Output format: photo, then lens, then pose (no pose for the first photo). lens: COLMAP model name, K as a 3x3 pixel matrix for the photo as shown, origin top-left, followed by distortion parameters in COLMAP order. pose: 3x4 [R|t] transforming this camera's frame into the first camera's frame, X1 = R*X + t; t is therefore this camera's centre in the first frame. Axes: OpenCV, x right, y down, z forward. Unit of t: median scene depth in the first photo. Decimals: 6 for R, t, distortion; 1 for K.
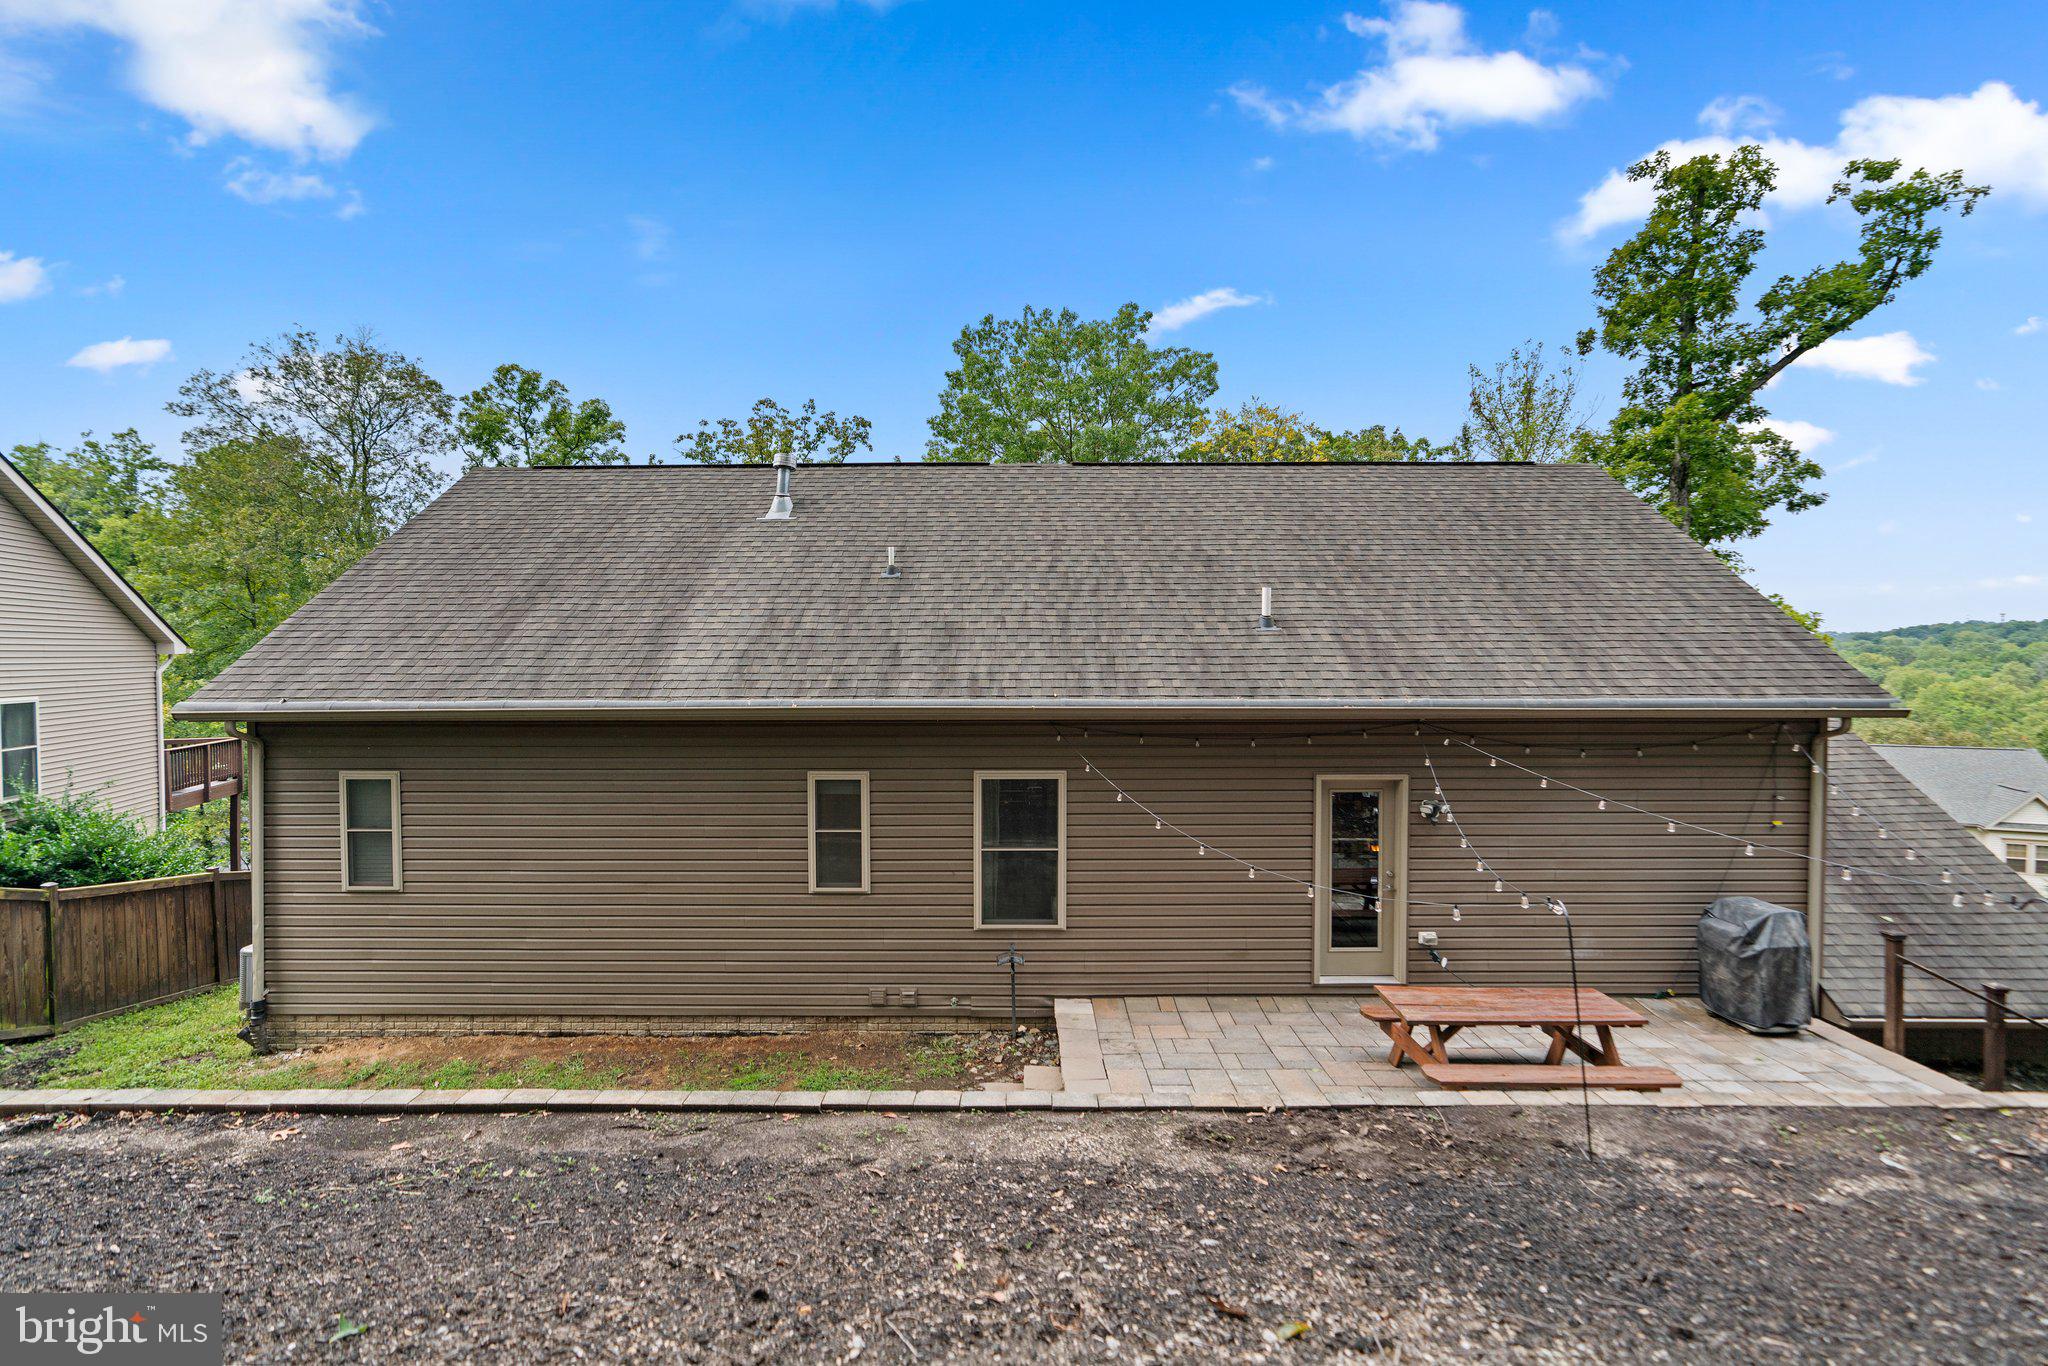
lens RADIAL K [[931.4, 0, 1072.7], [0, 931.4, 687.1], [0, 0, 1]] dist [-0.013558, 0.006877]
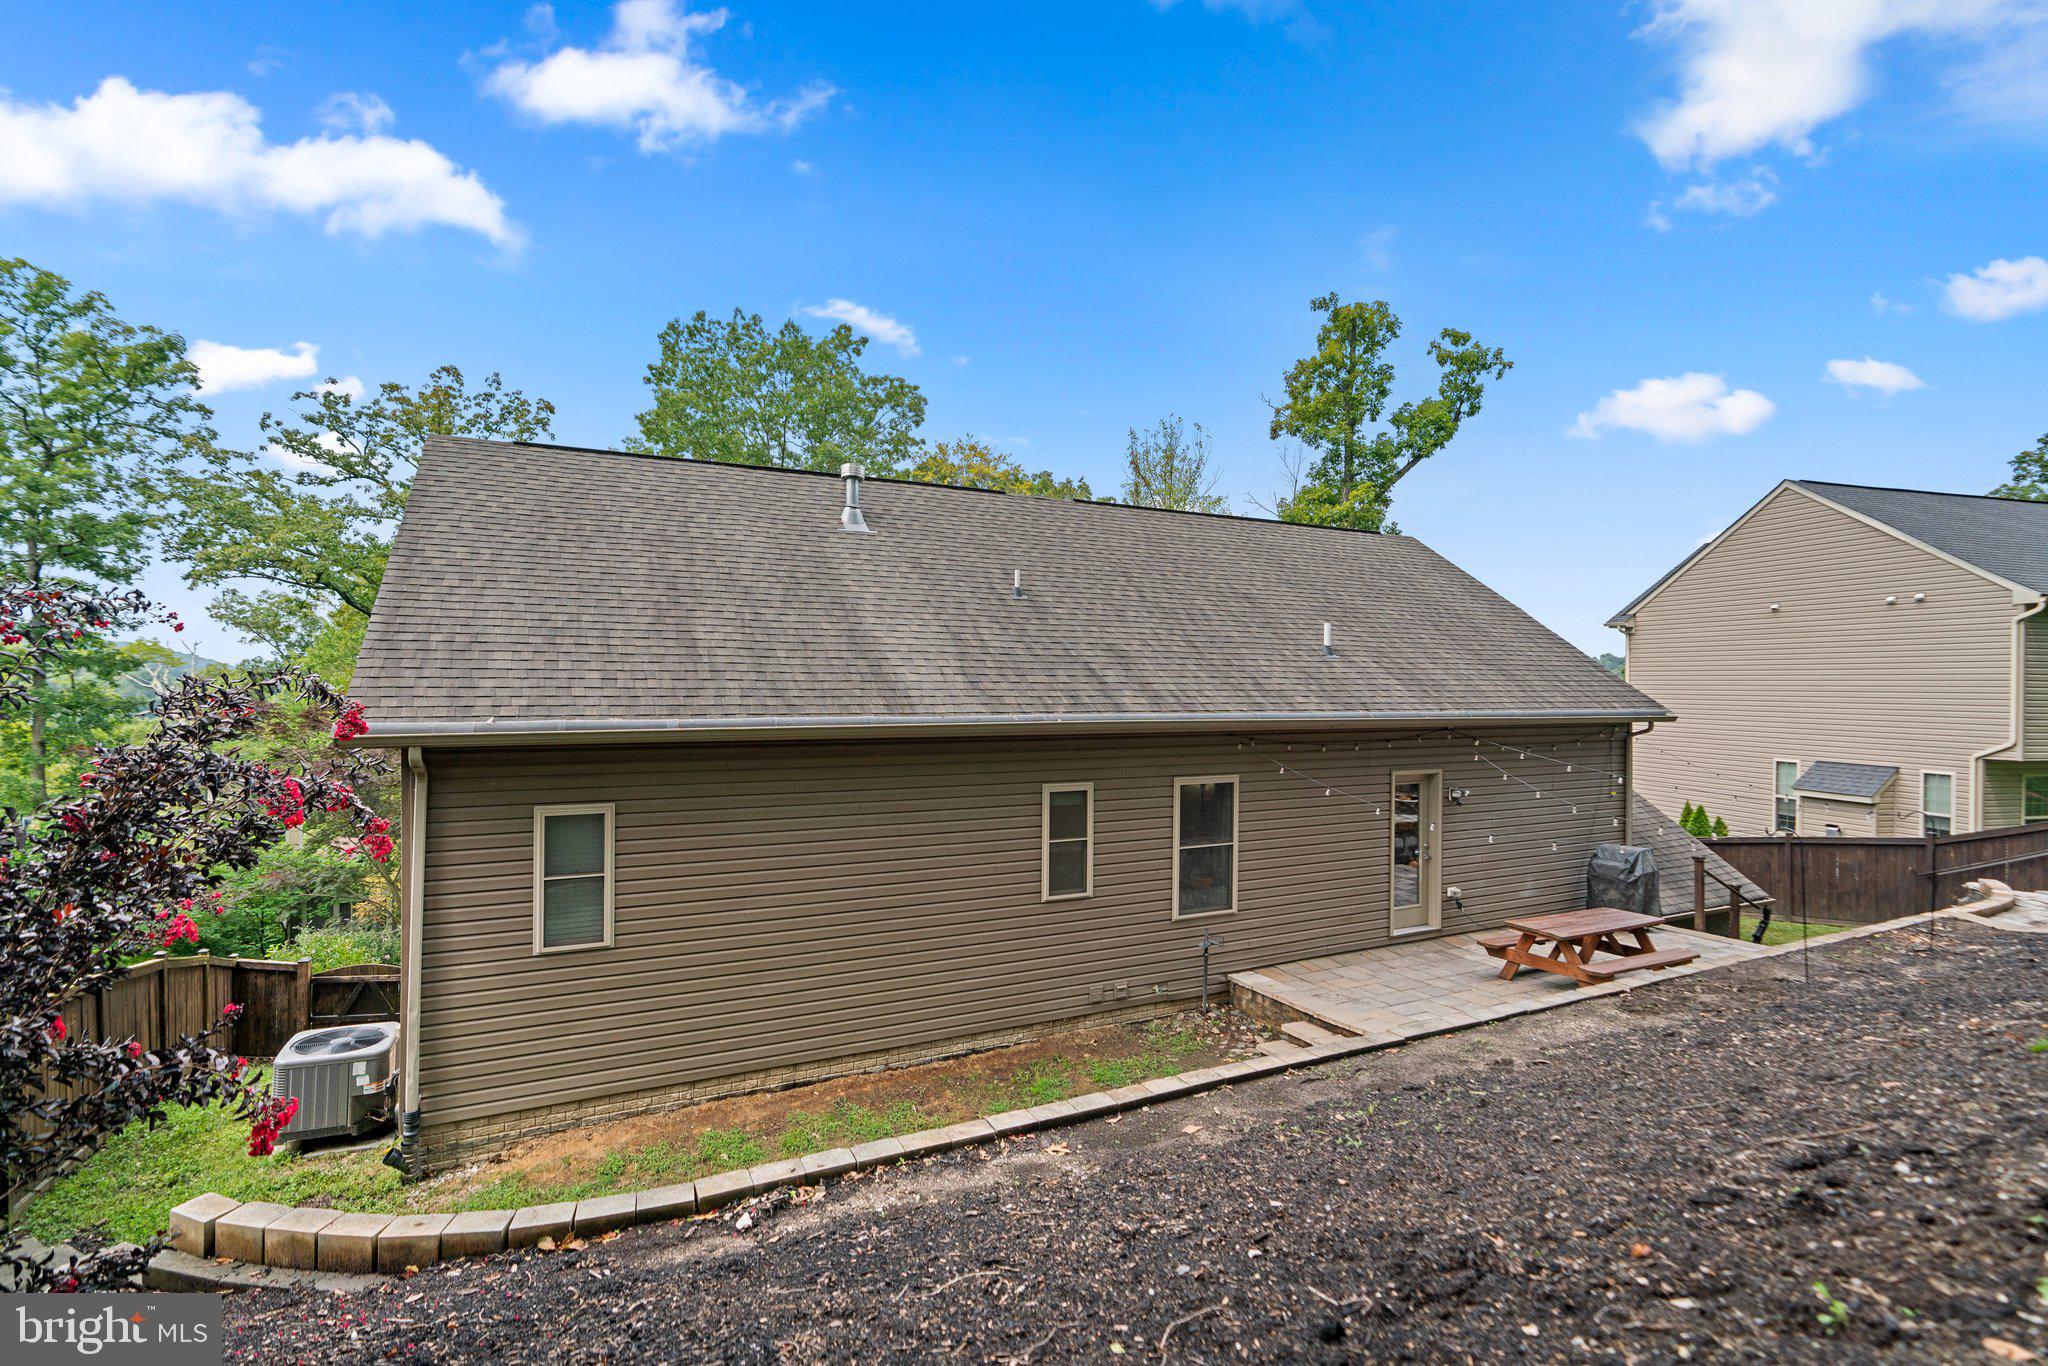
lens RADIAL K [[931.4, 0, 1072.7], [0, 931.4, 687.1], [0, 0, 1]] dist [-0.013558, 0.006877]
pose [[0.892712, 0.006210, 0.450586, -0.712291], [0.006060, 0.999649, -0.025783, 0.008809], [-0.450588, 0.025748, 0.892361, 0.053160]]
